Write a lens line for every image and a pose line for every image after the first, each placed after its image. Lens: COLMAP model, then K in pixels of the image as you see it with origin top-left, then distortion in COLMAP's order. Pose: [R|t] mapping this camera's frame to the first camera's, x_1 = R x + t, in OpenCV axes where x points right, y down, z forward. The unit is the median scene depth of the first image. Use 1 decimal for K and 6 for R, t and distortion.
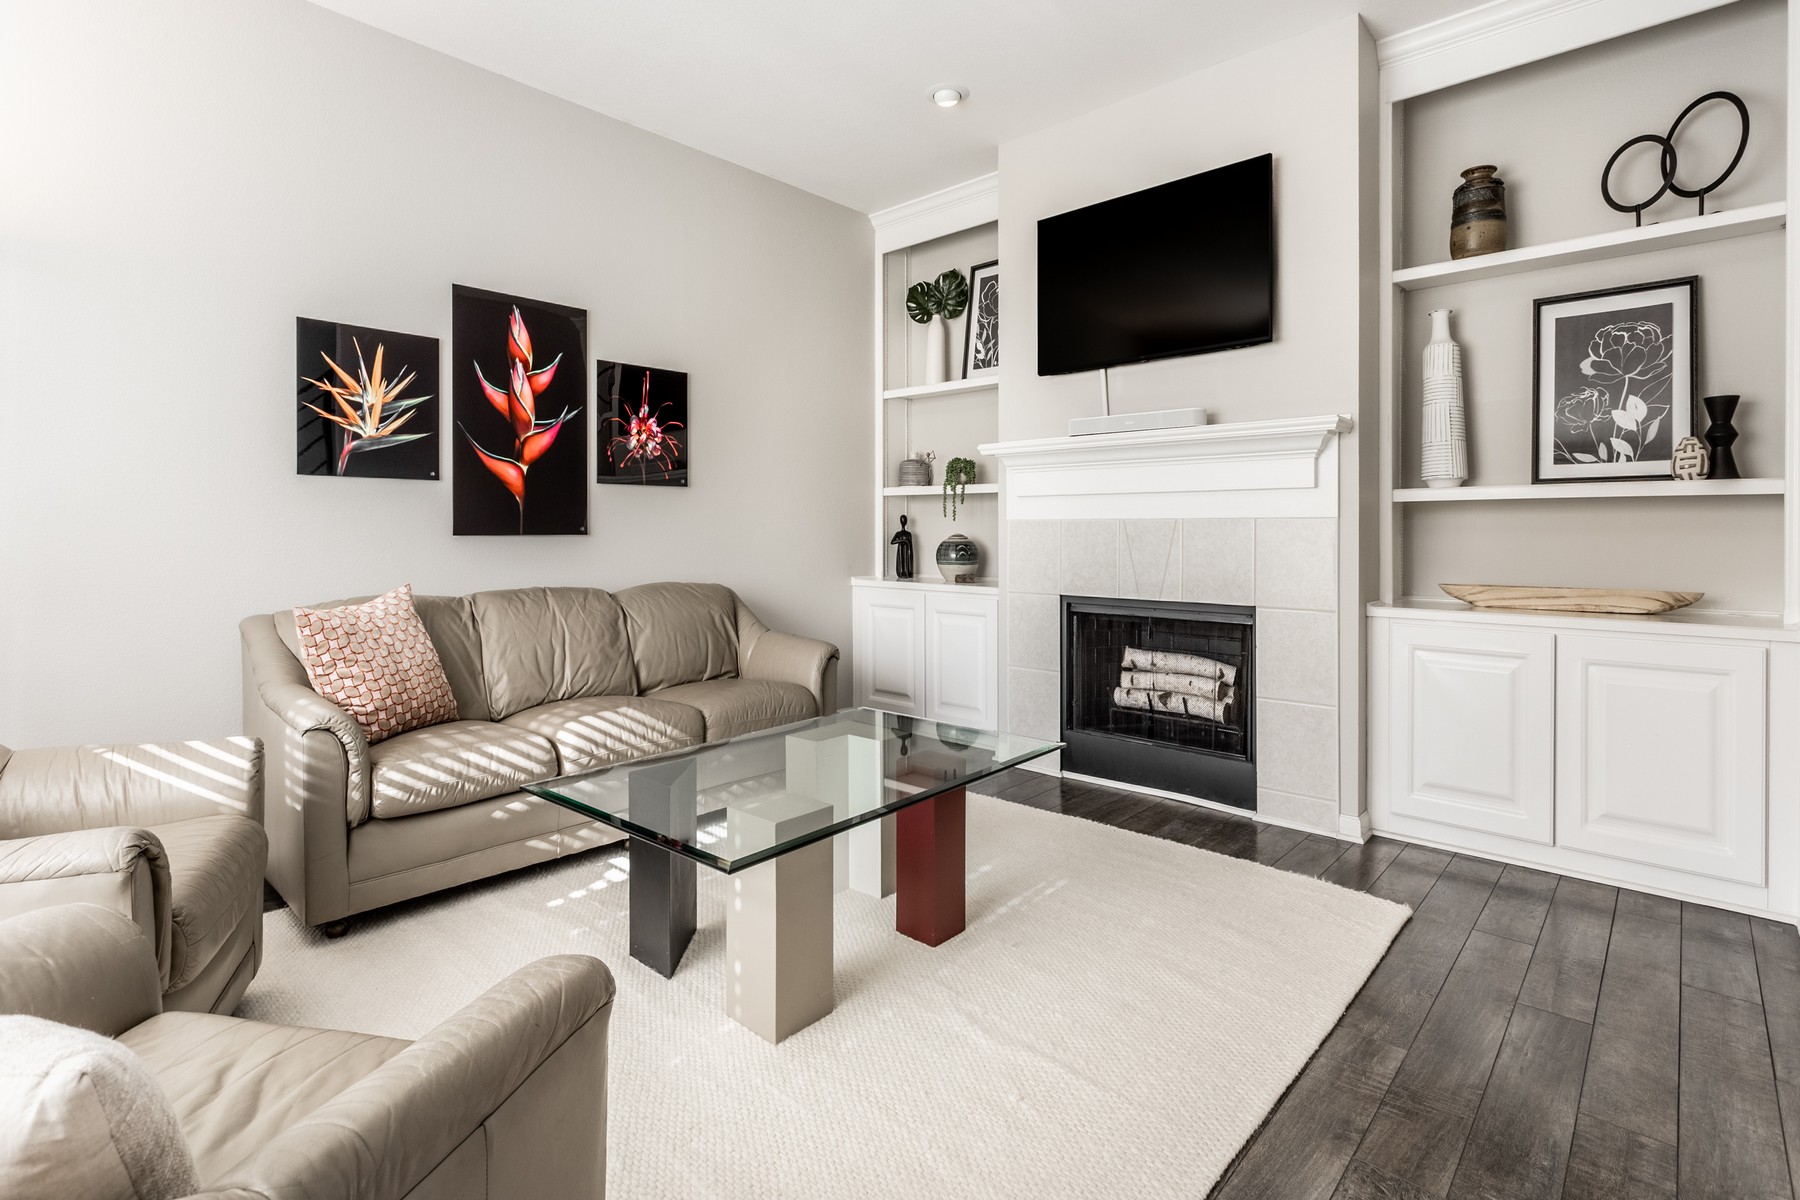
lens RADIAL K [[874.7, 0, 876.6], [0, 874.7, 531.0], [0, 0, 1]] dist [-0.002362, 0.000099]
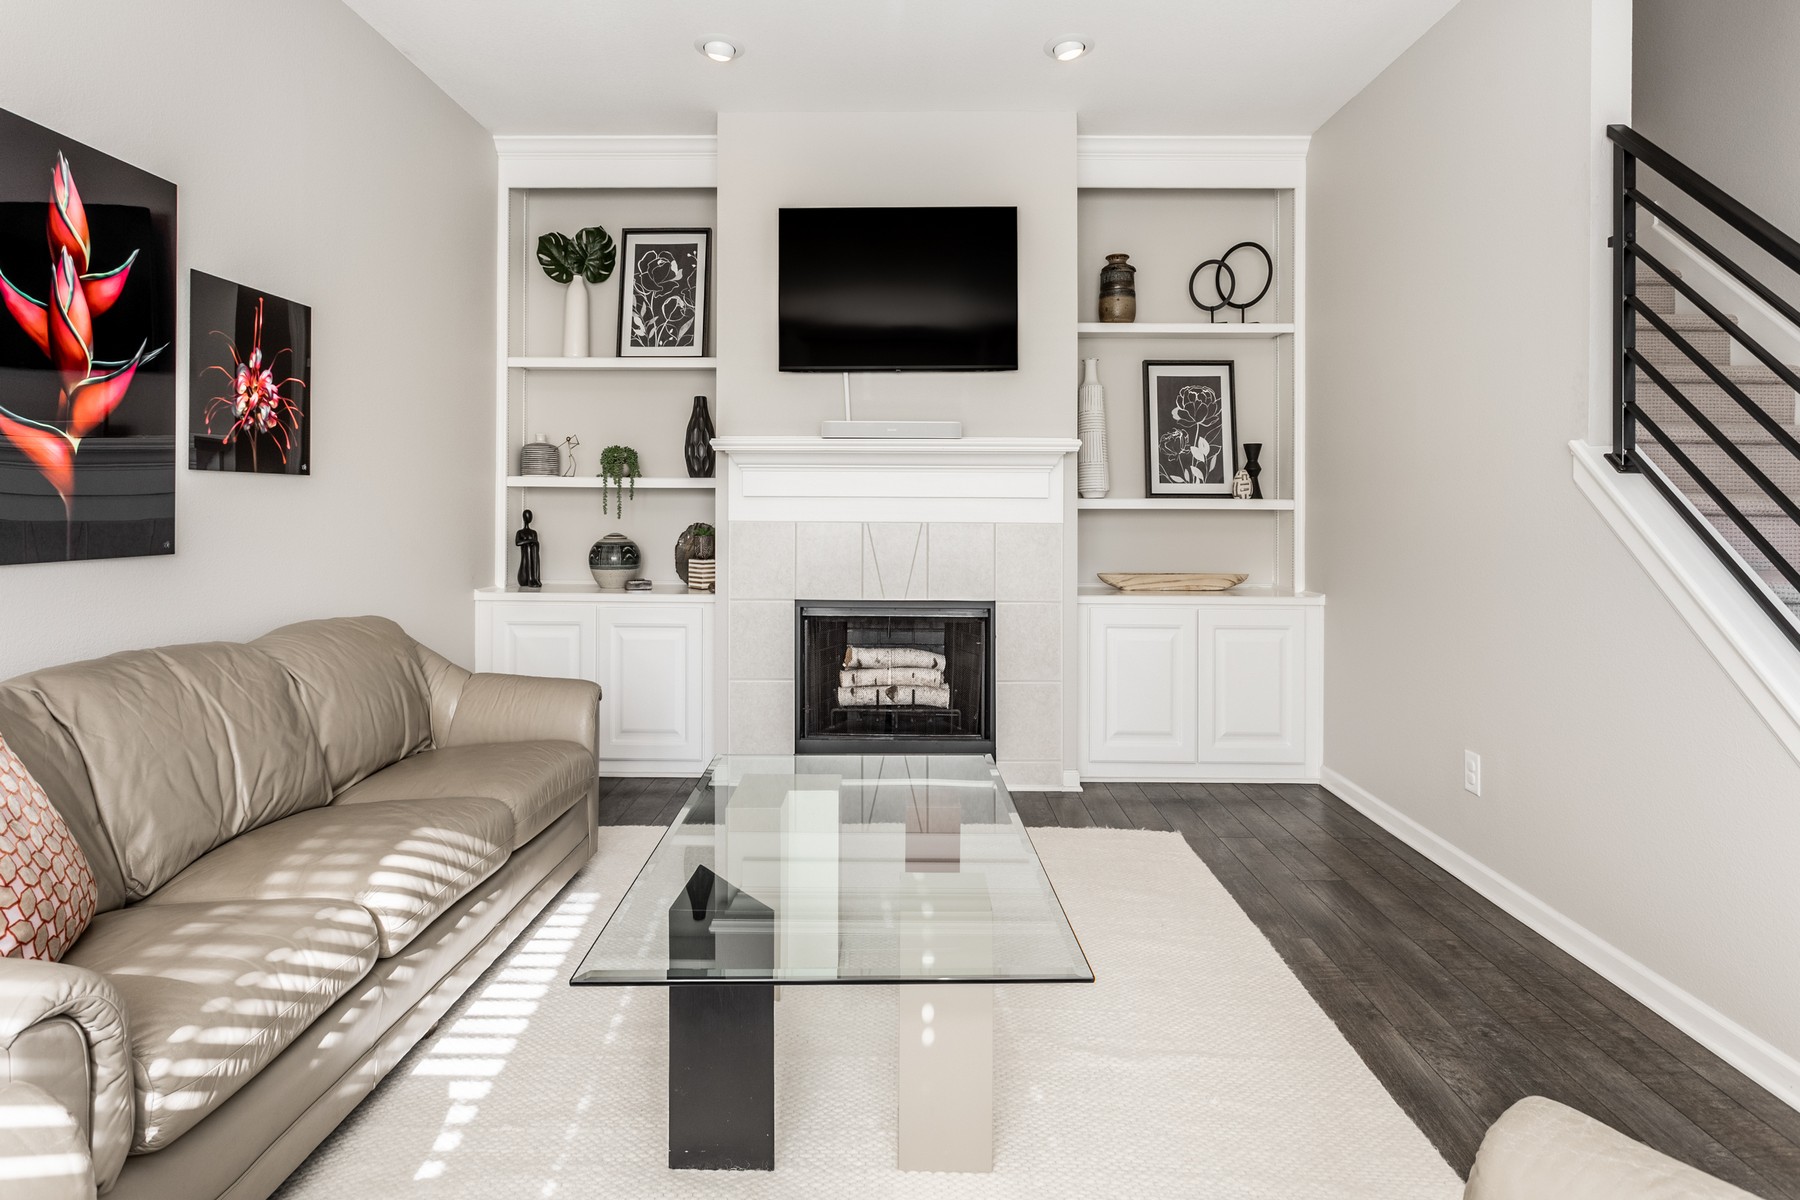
lens RADIAL K [[874.7, 0, 945.1], [0, 874.7, 503.1], [0, 0, 1]] dist [-0.002362, 0.000099]
pose [[0.736506, 0.008669, 0.676375, -0.350536], [-0.003462, 0.999953, -0.009046, -0.027676], [-0.676422, 0.004321, 0.736501, 0.191744]]
